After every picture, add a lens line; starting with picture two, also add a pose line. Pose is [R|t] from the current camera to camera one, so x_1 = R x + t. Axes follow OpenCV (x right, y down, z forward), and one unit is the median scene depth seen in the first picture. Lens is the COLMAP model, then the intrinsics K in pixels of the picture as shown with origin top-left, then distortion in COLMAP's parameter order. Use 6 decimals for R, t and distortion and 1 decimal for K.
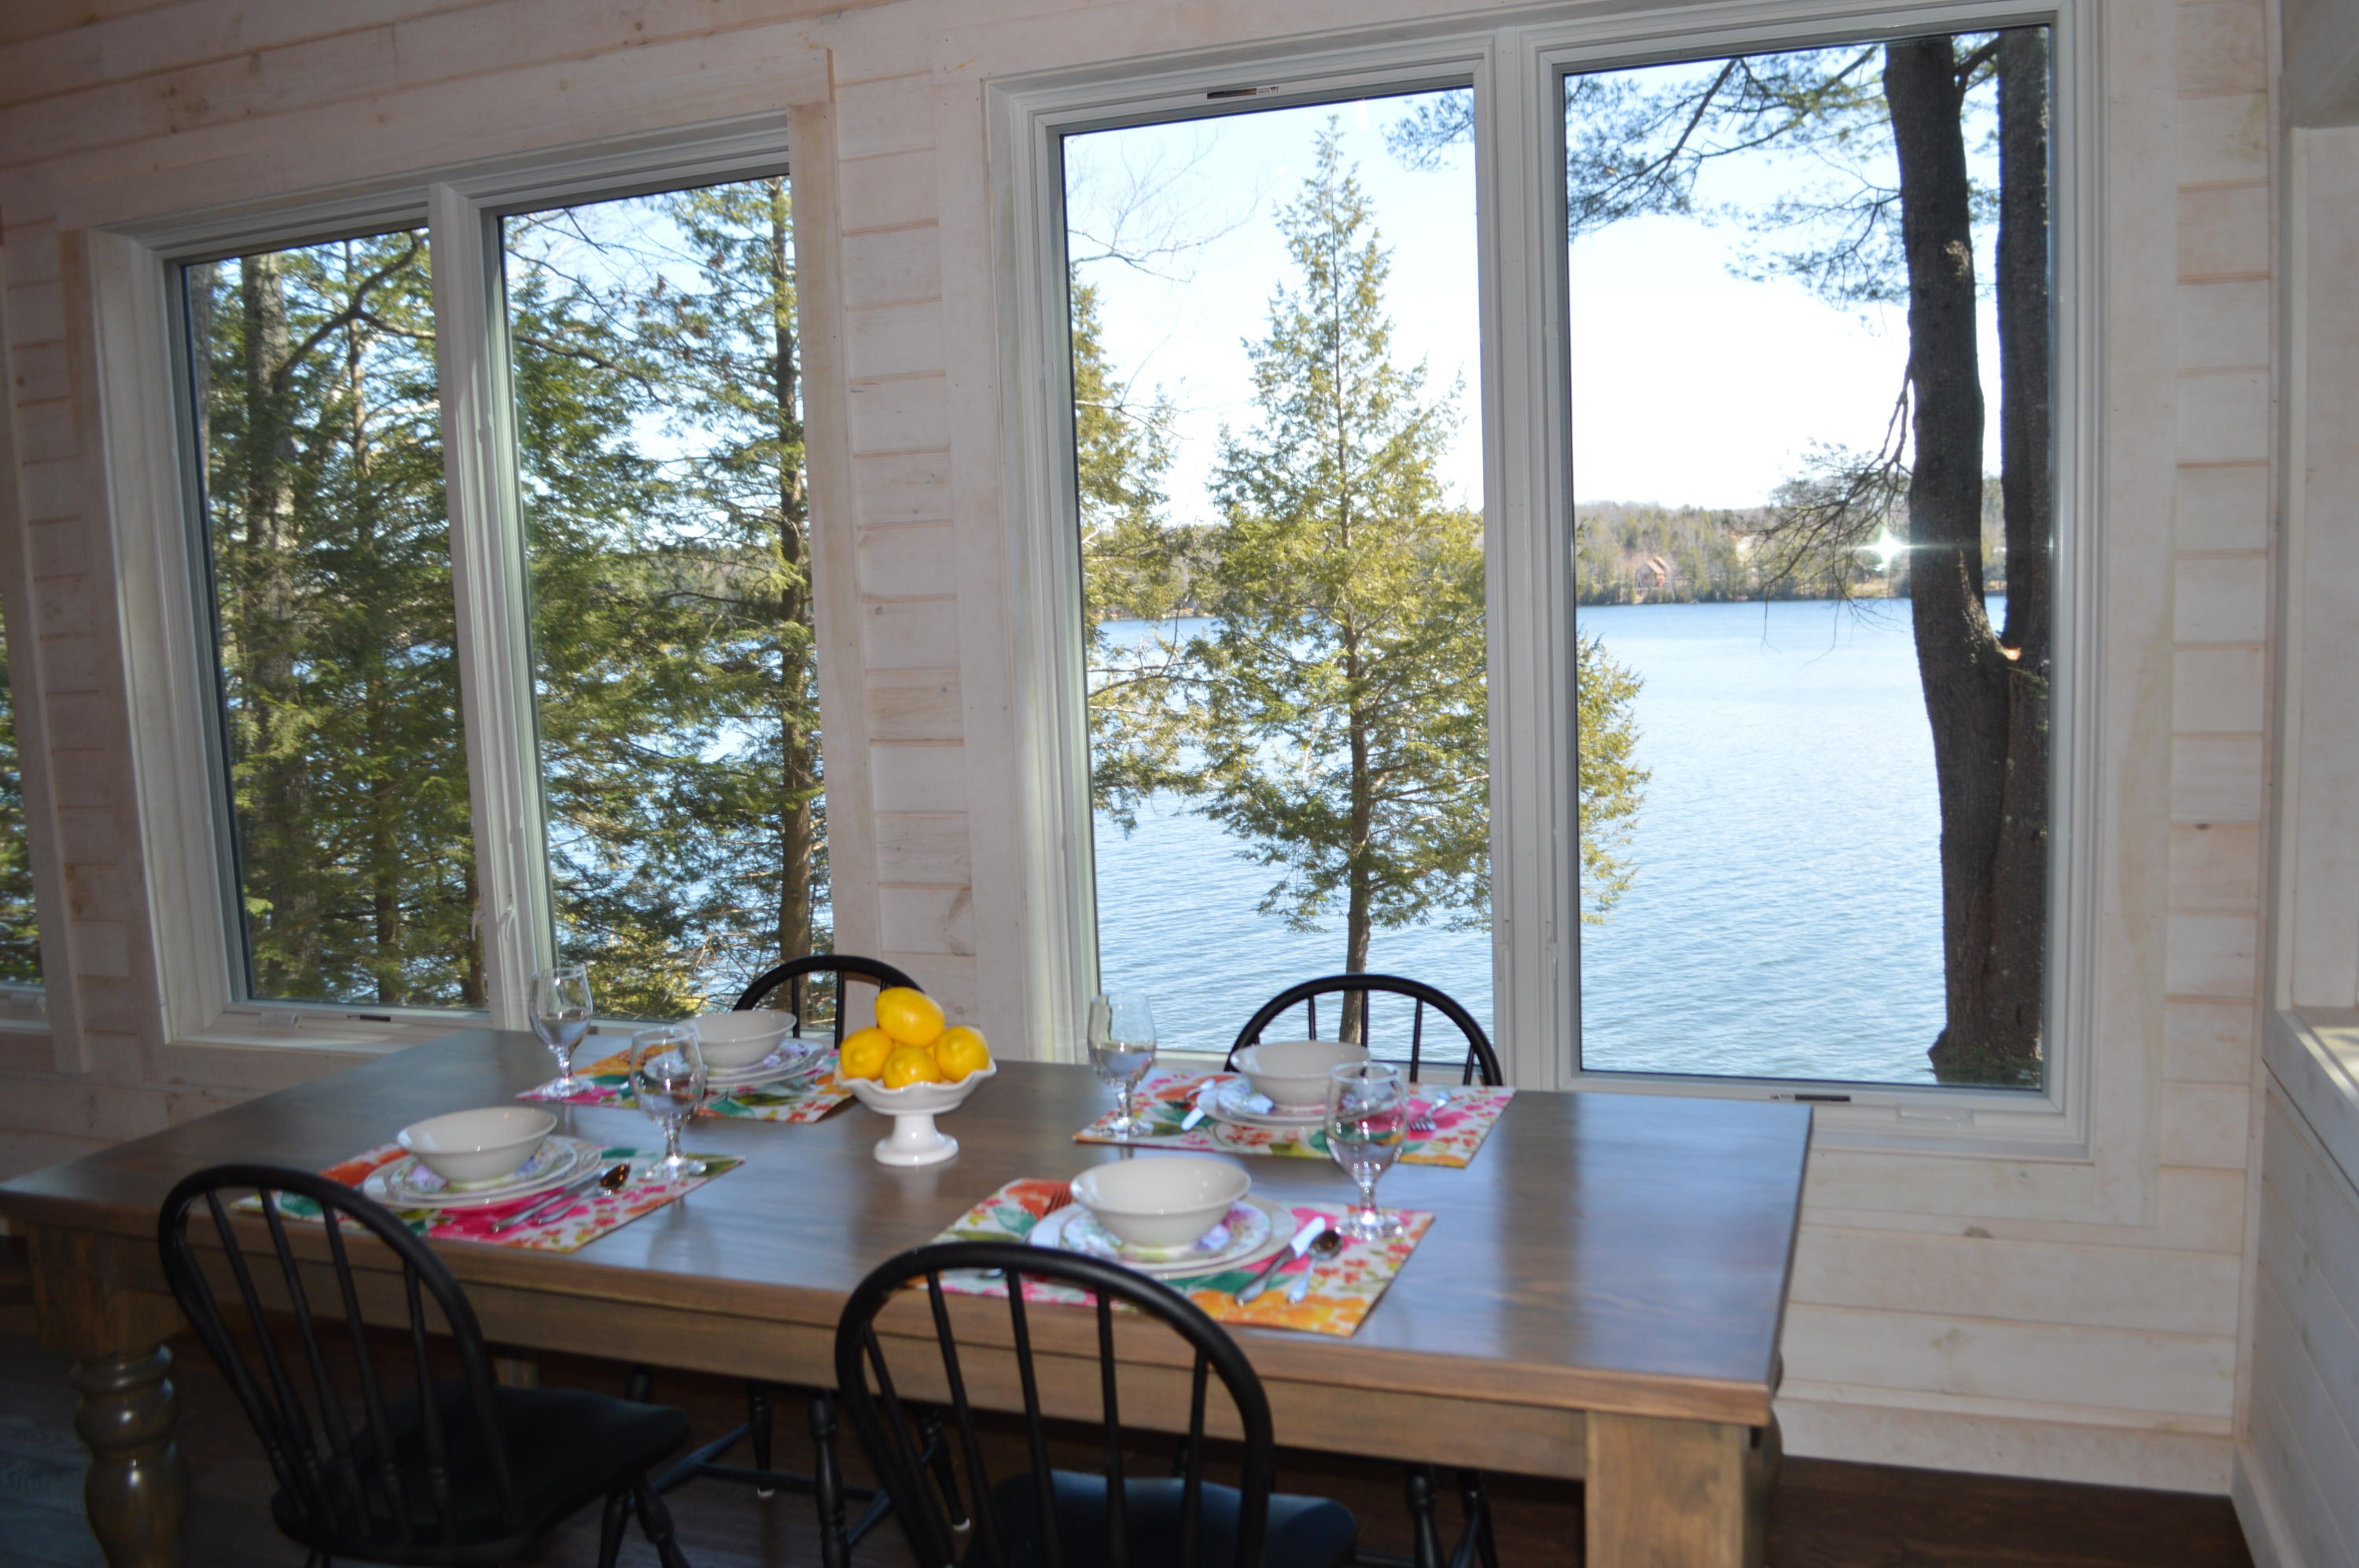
lens RADIAL K [[1891.4, 0, 1217.9], [0, 1891.4, 824.1], [0, 0, 1]] dist [-0.089923, 0.019527]
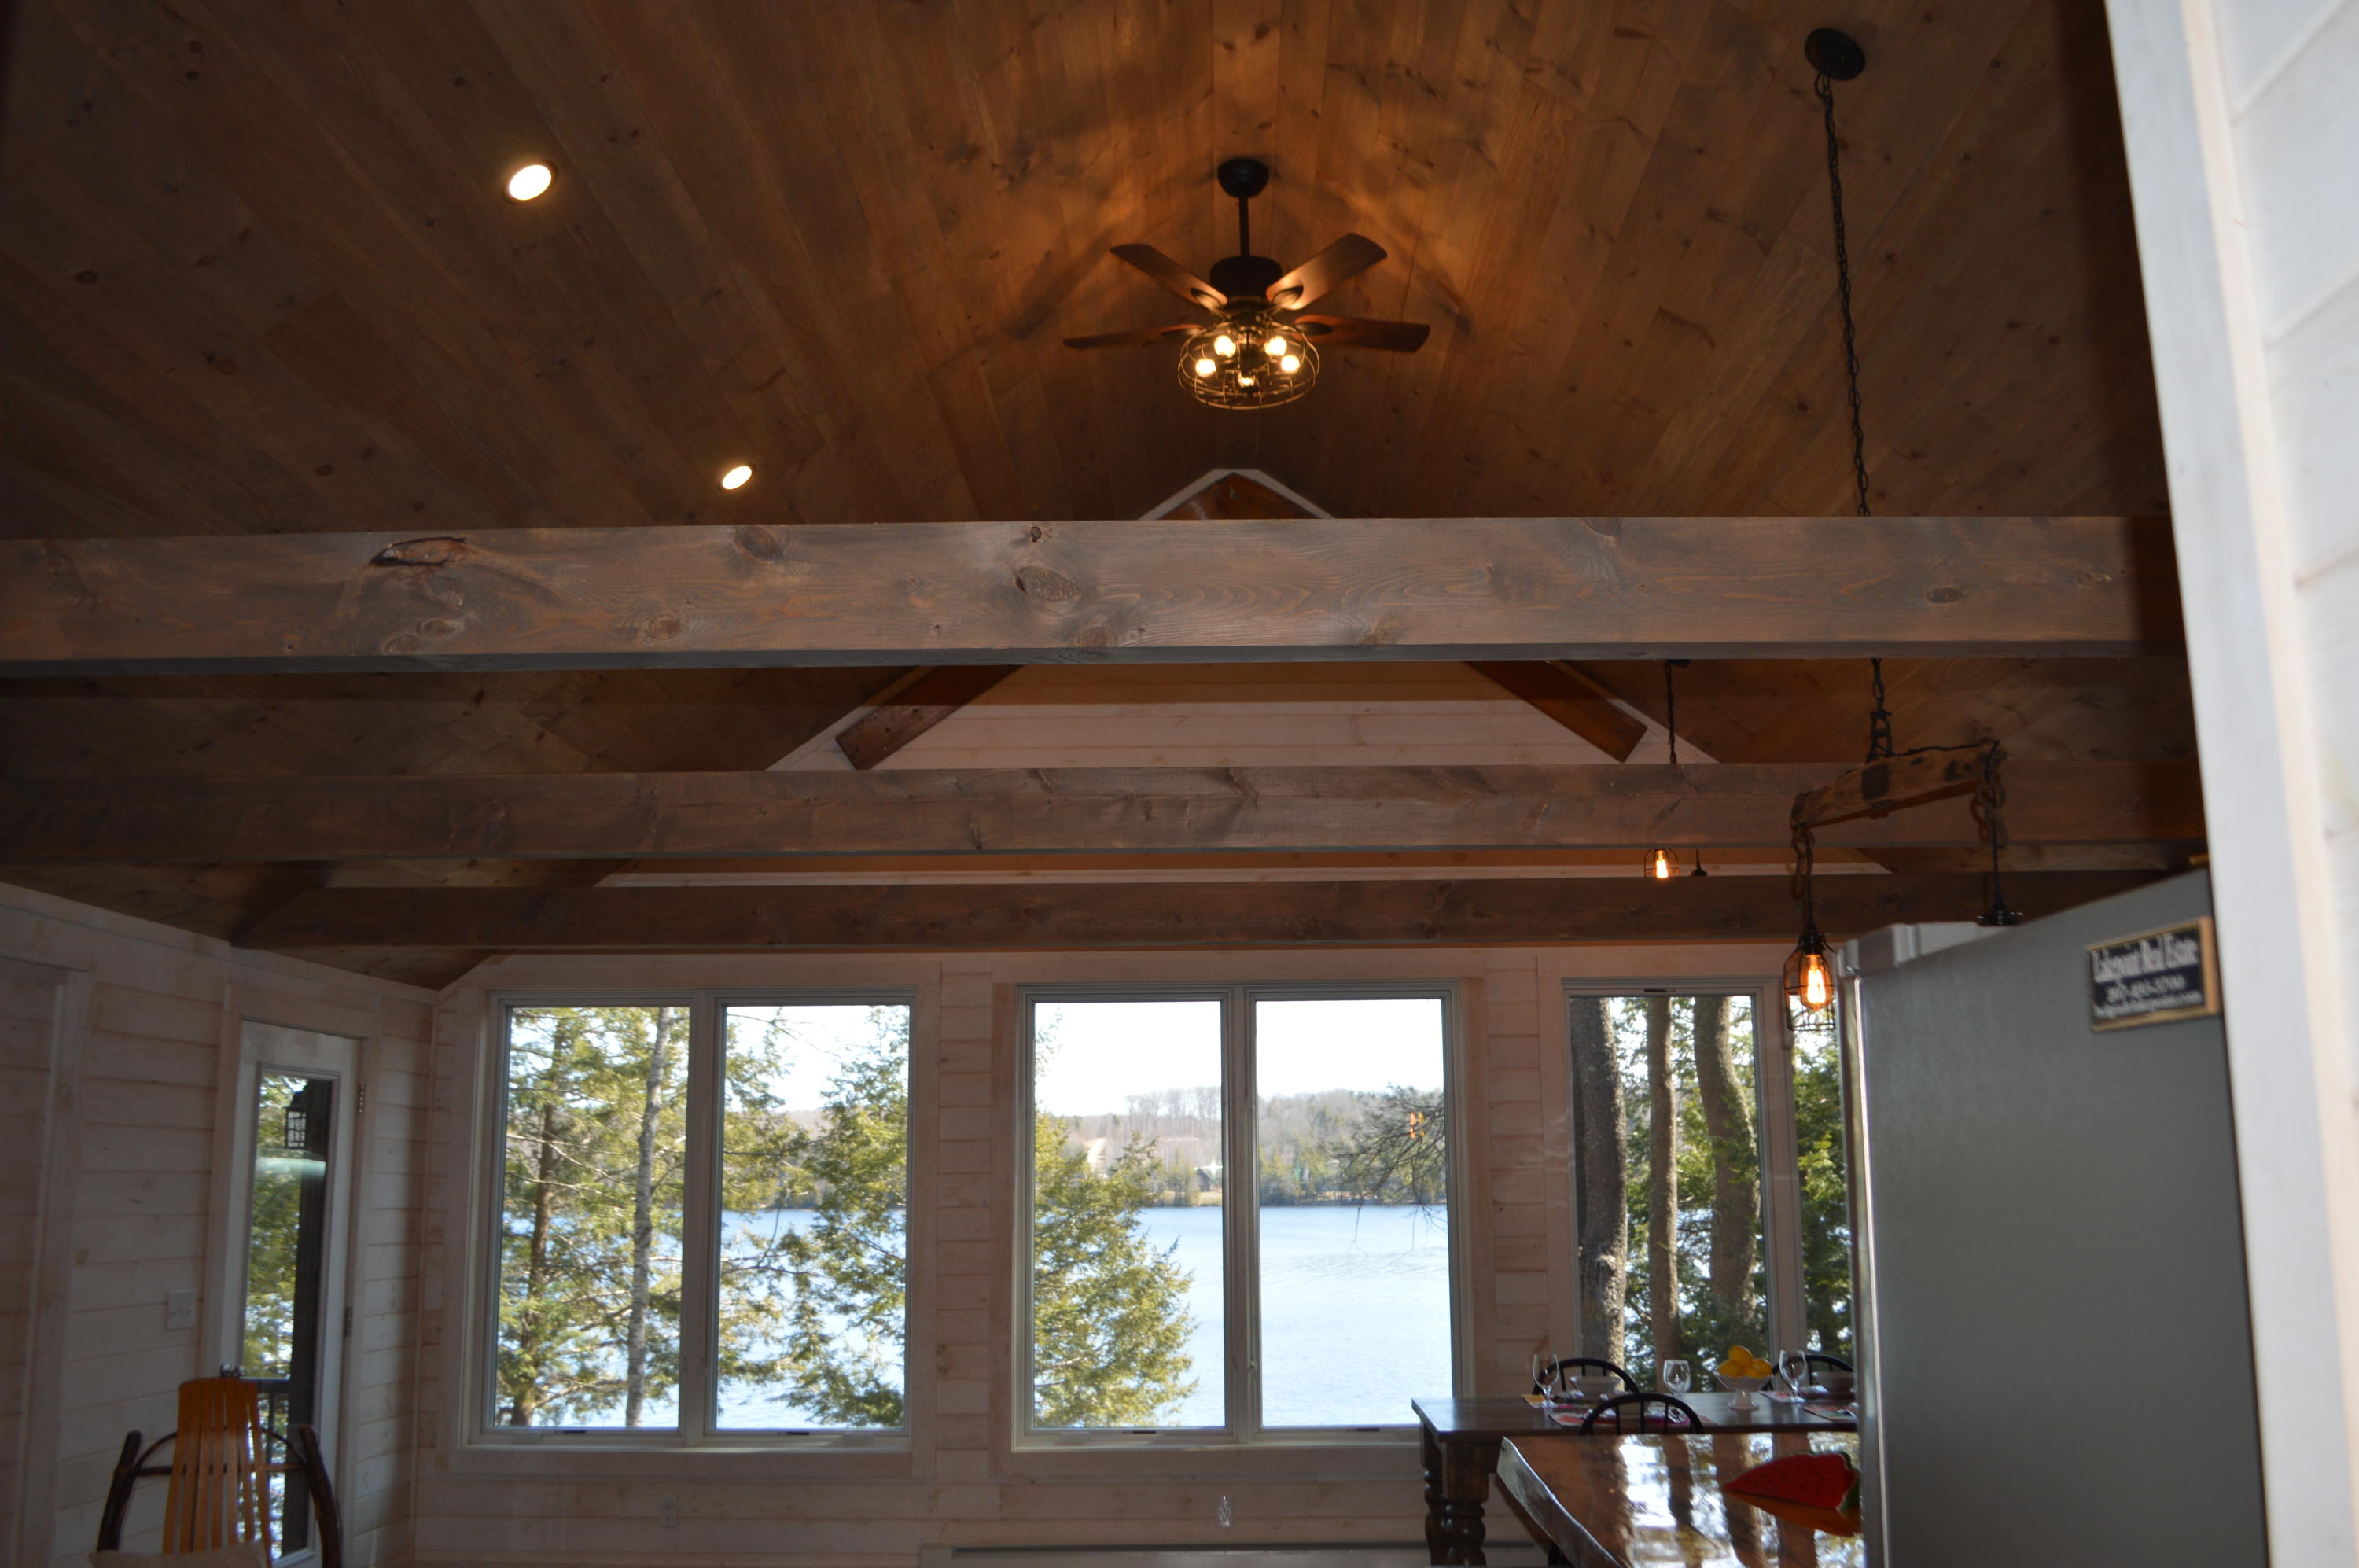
lens RADIAL K [[1891.4, 0, 1217.9], [0, 1891.4, 824.1], [0, 0, 1]] dist [-0.089923, 0.019527]
pose [[0.944760, 0.088200, 0.315674, -0.146067], [0.014235, 0.951163, -0.308361, 0.013717], [-0.327455, 0.295820, 0.897365, -0.110102]]
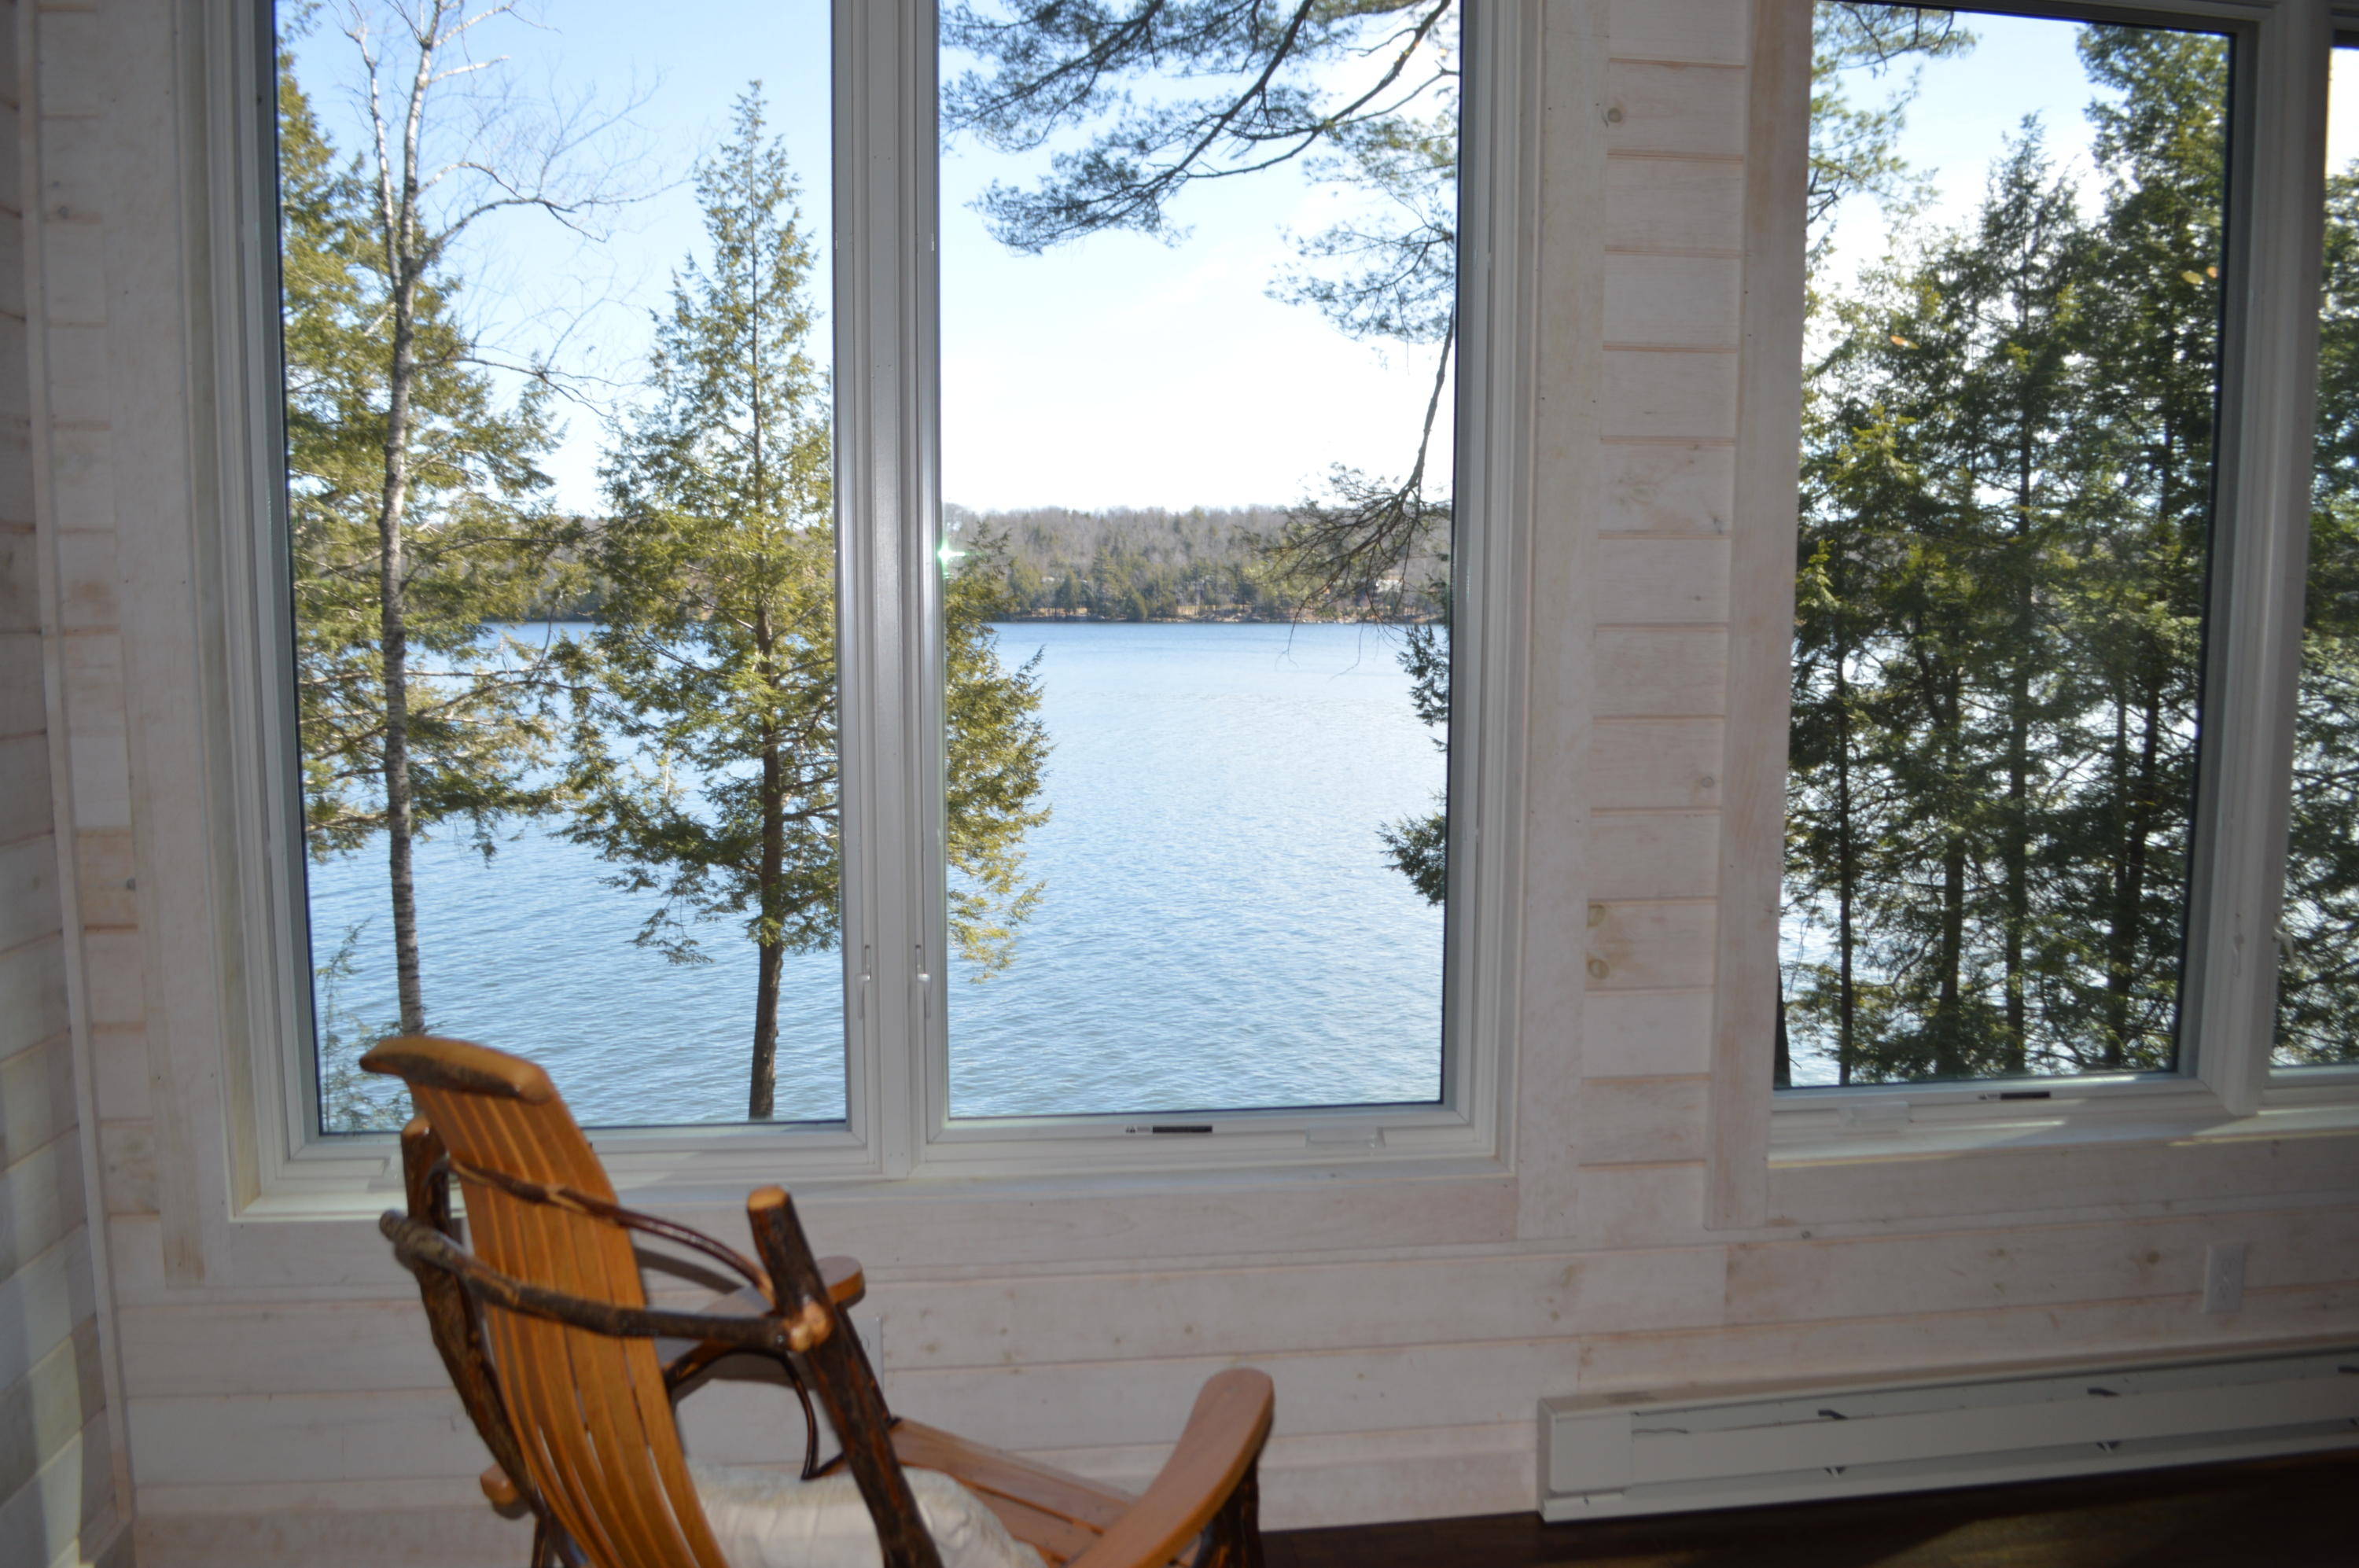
lens RADIAL K [[1891.4, 0, 1217.9], [0, 1891.4, 824.1], [0, 0, 1]] dist [-0.089923, 0.019527]
pose [[0.886611, -0.012650, 0.462344, -0.155429], [0.016870, 0.999845, -0.004994, -0.001772], [-0.462209, 0.012227, 0.886687, 0.076147]]
